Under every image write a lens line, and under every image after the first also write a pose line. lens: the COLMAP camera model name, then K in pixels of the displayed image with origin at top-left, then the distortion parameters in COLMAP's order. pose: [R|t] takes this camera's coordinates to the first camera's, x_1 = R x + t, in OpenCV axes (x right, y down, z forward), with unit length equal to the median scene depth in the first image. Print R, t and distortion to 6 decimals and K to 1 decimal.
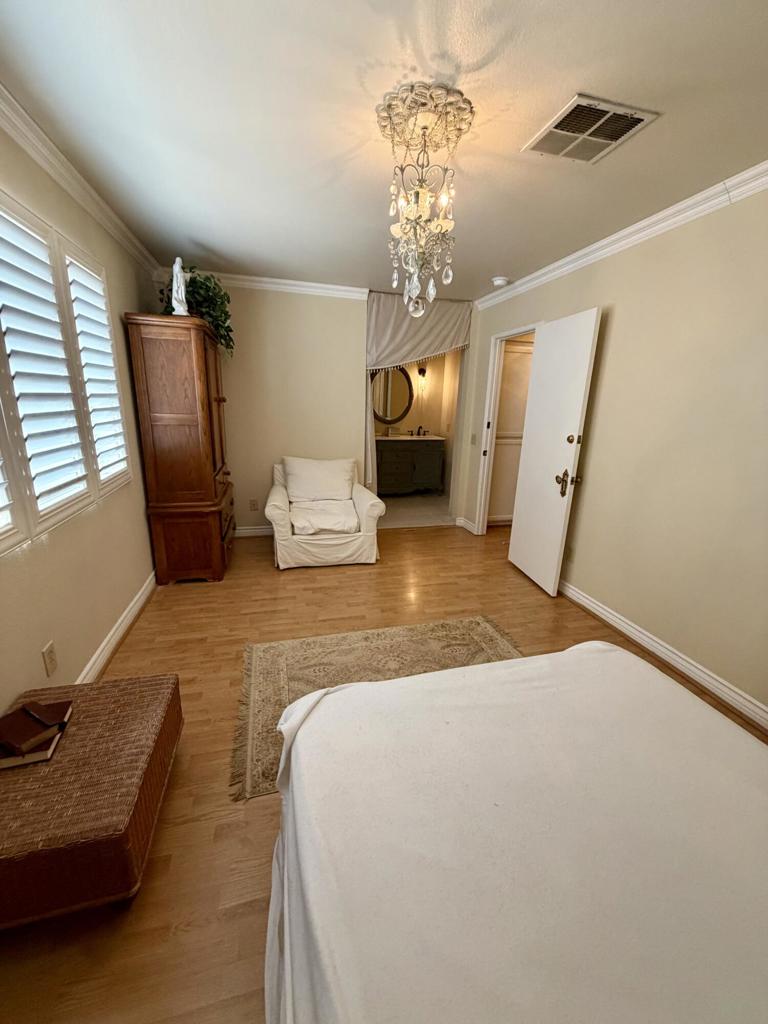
lens RADIAL K [[407.2, 0, 381.9], [0, 407.2, 509.9], [0, 0, 1]] dist [0.001613, 0.000001]
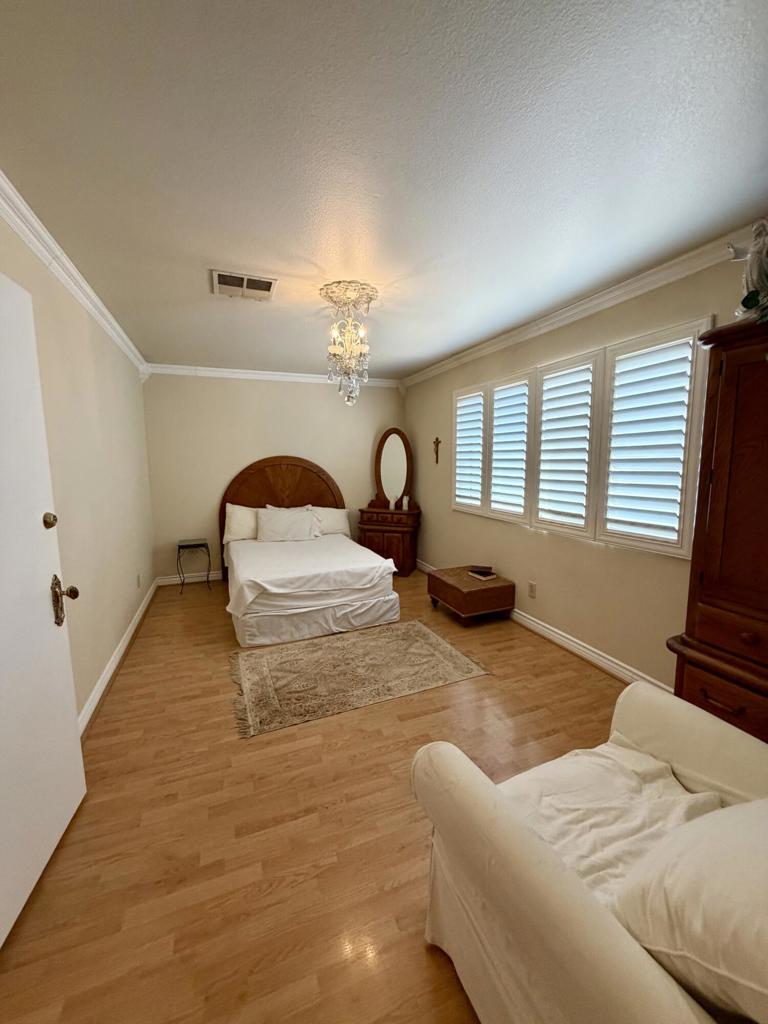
lens RADIAL K [[407.2, 0, 384.9], [0, 407.2, 513.8], [0, 0, 1]] dist [0.001613, 0.000001]
pose [[-0.992149, -0.004519, -0.124979, 0.094482], [-0.050879, 0.927489, 0.370371, -0.436157], [0.114243, 0.373822, -0.920438, 1.667217]]
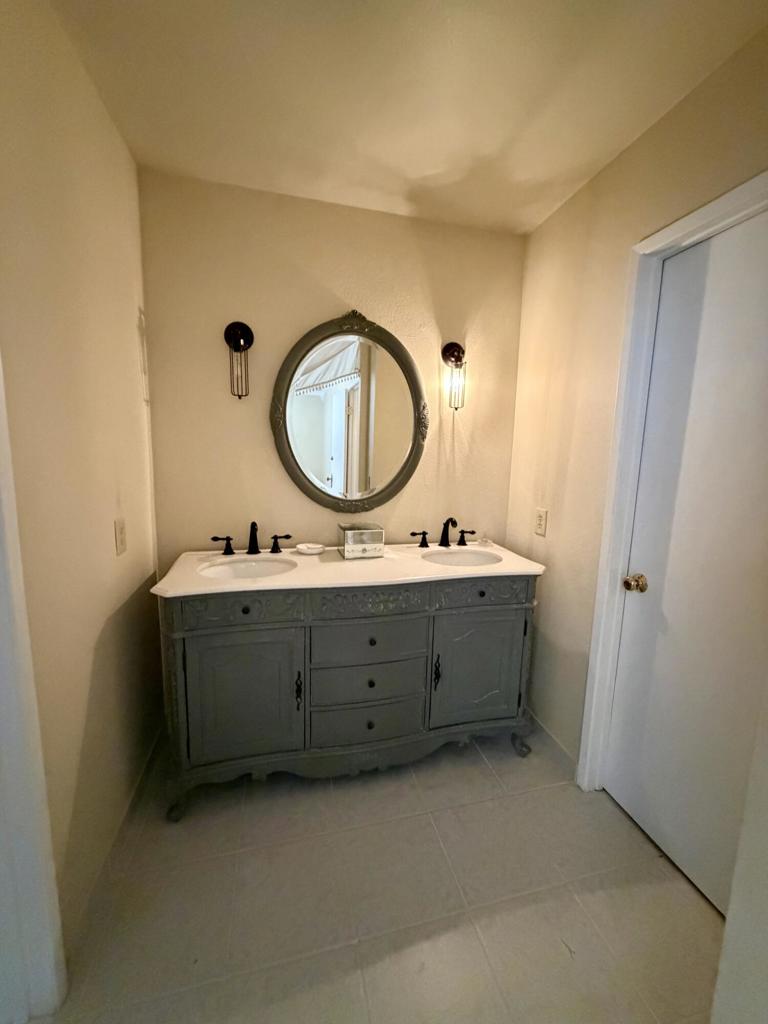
lens RADIAL K [[407.2, 0, 384.4], [0, 407.2, 511.0], [0, 0, 1]] dist [0.001613, 0.000001]
pose [[0.999957, -0.009241, 0.000012, 0.046537], [0.009182, 0.993351, -0.114756, -0.192331], [0.001048, 0.114751, 0.993394, 0.745970]]
